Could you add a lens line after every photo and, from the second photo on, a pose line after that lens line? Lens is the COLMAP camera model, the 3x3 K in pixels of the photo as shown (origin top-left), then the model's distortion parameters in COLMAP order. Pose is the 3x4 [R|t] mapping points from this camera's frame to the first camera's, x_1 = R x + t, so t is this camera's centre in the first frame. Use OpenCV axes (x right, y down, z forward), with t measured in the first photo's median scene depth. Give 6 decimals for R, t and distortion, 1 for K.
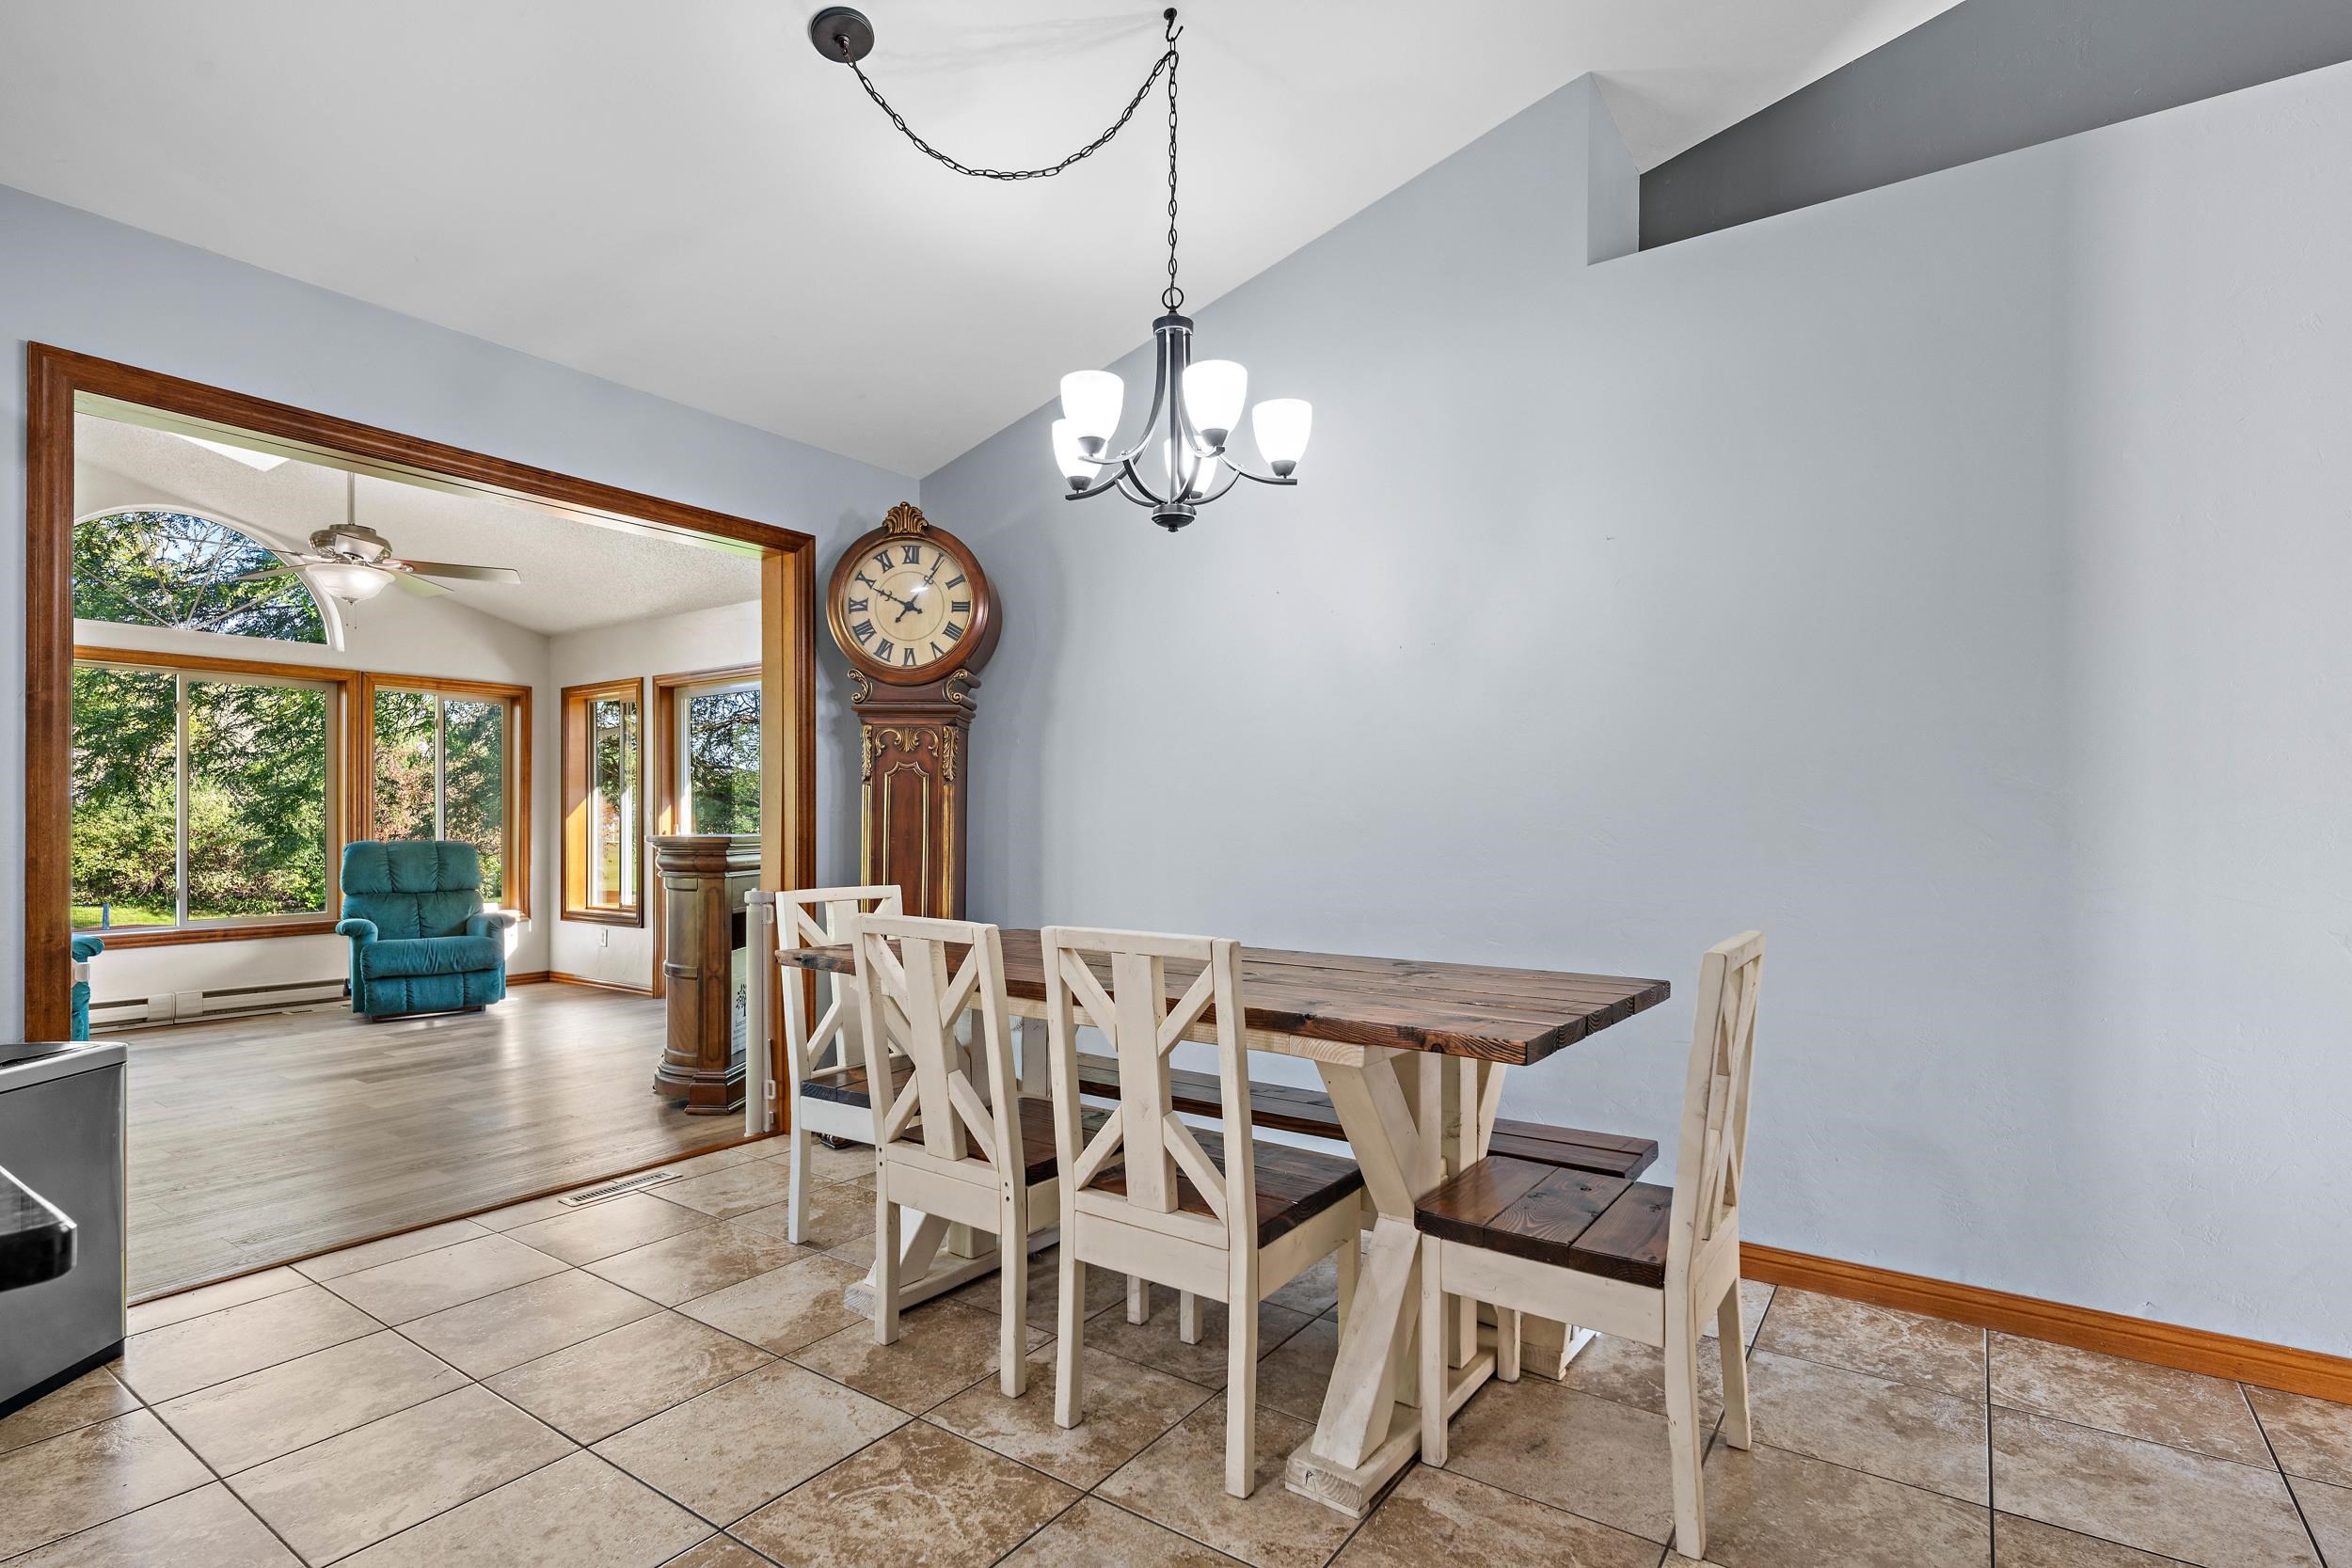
lens RADIAL K [[1142.6, 0, 1166.7], [0, 1142.6, 813.4], [0, 0, 1]] dist [0.004438, -0.001161]
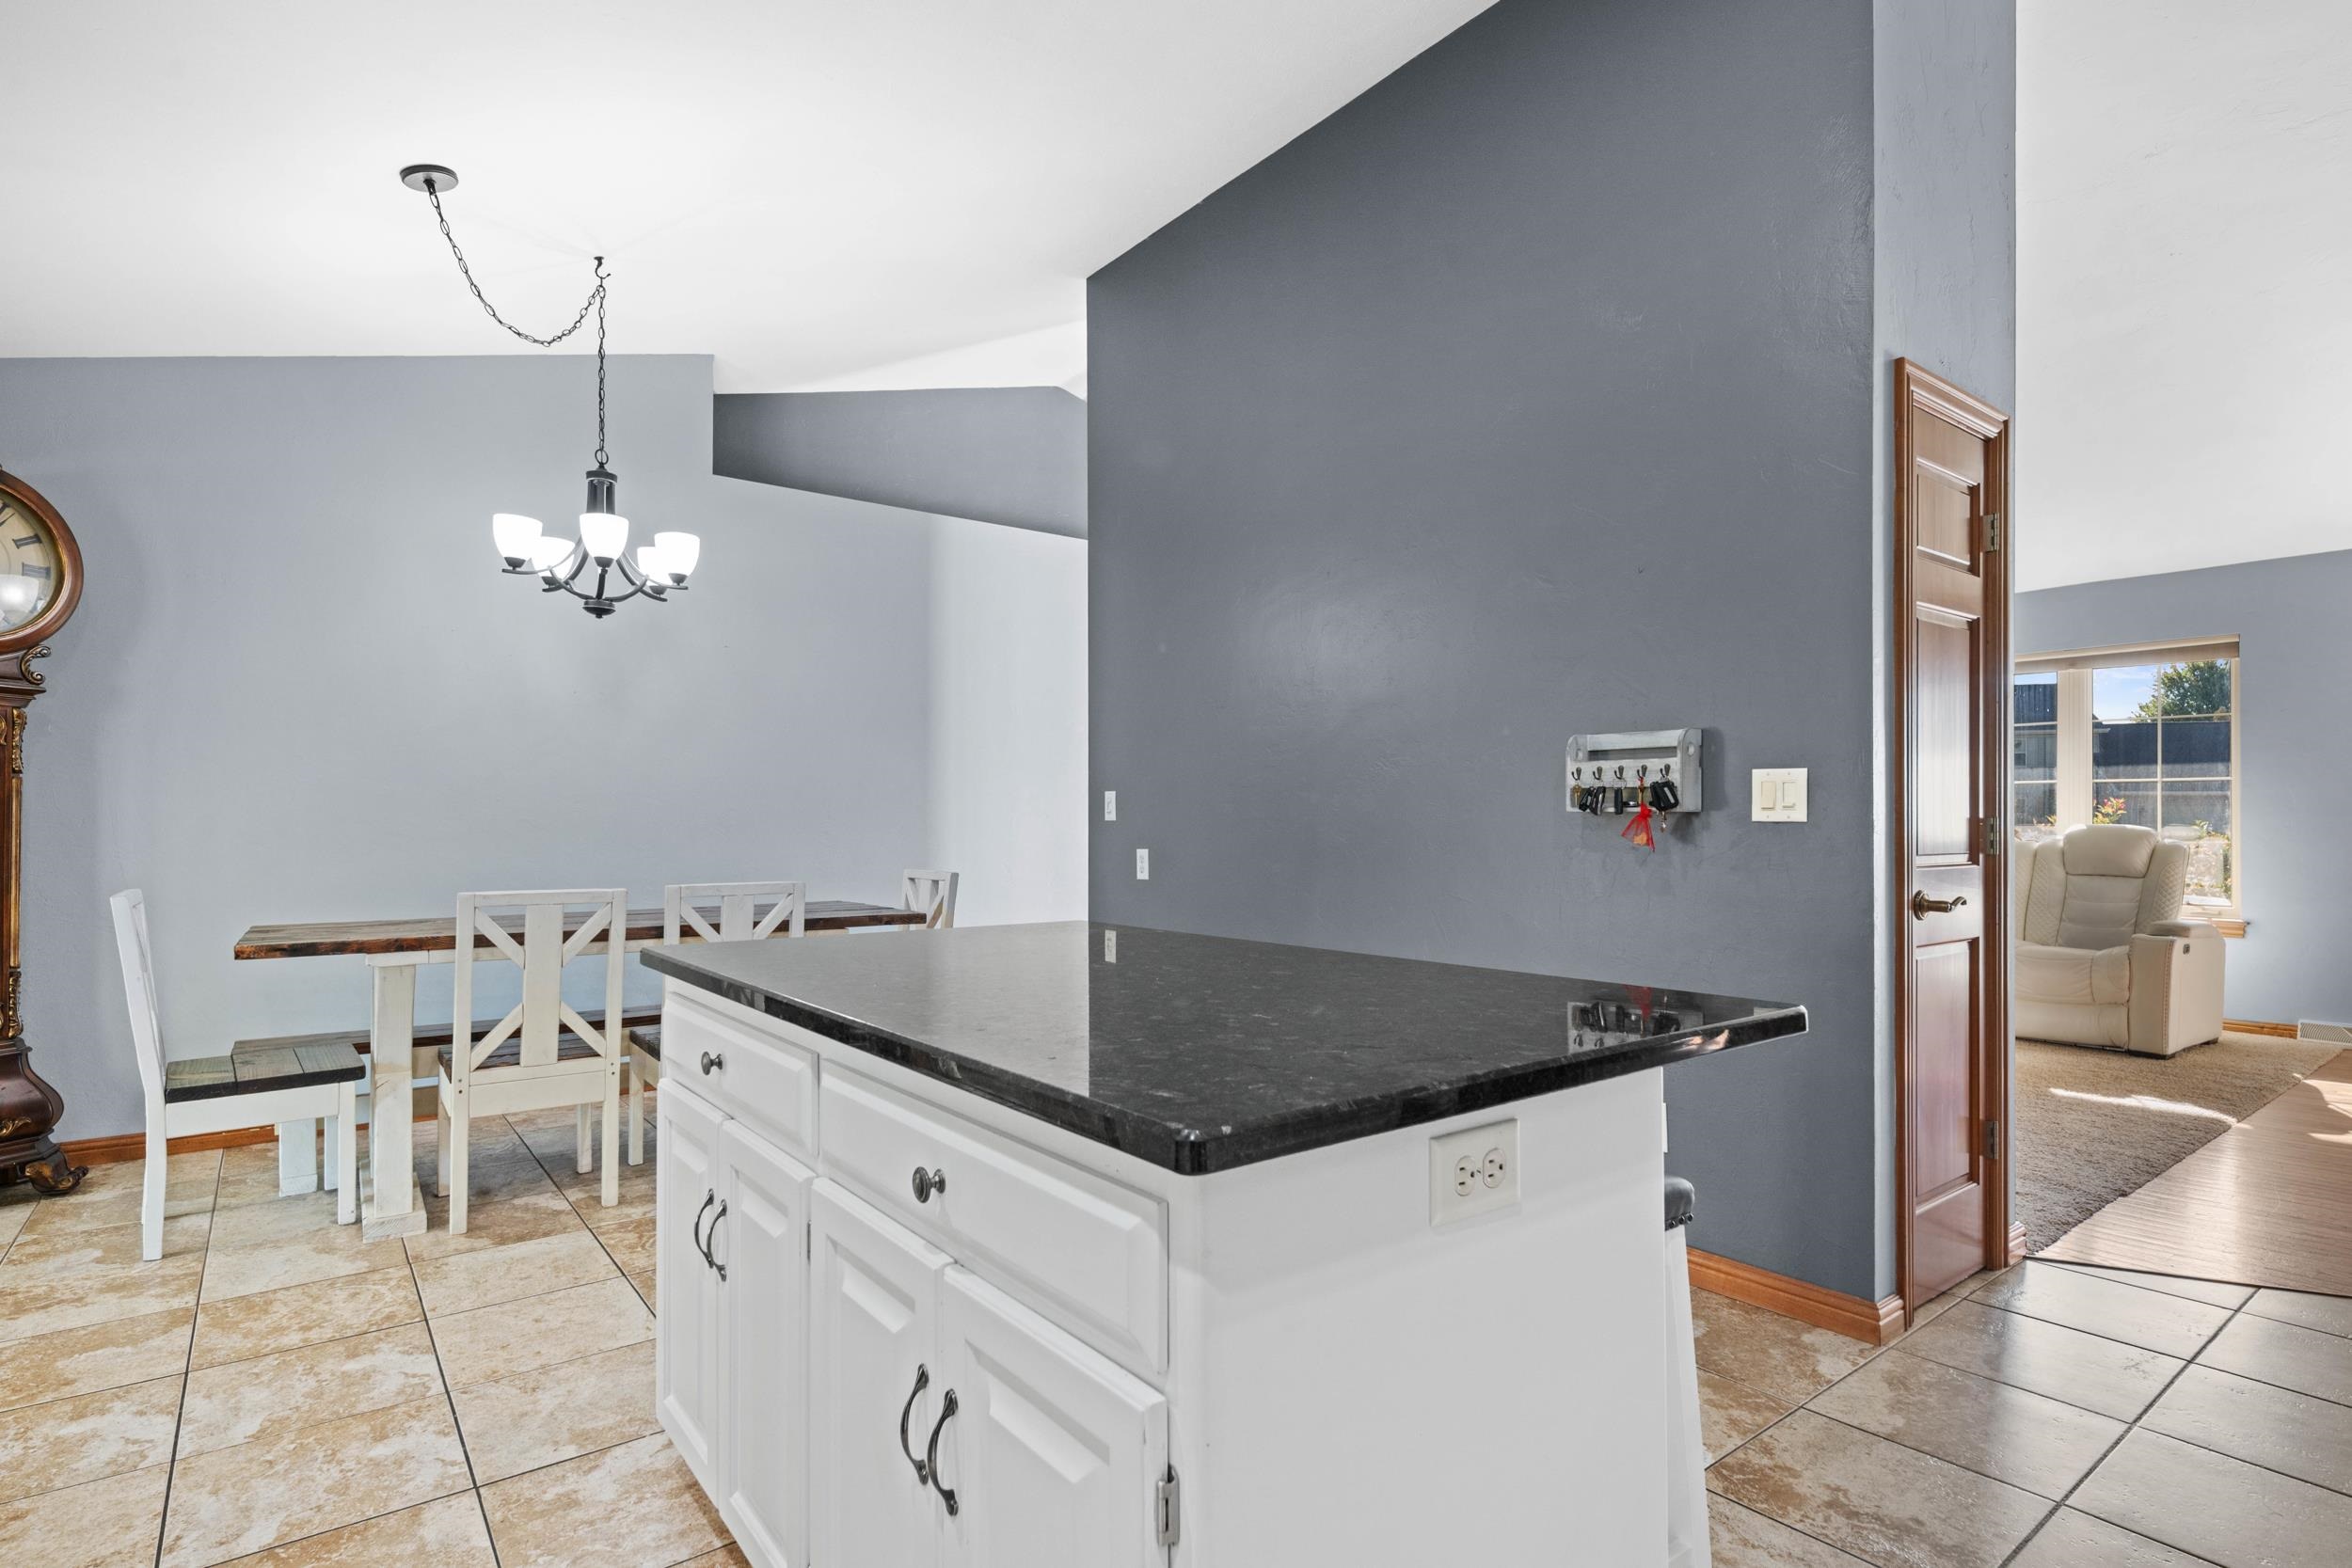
lens RADIAL K [[1142.6, 0, 1166.7], [0, 1142.6, 813.4], [0, 0, 1]] dist [0.004438, -0.001161]
pose [[0.297246, 0.002772, 0.954797, -1.160967], [-0.006368, 0.999979, -0.000921, -0.004173], [-0.954780, -0.005807, 0.297257, -0.113099]]
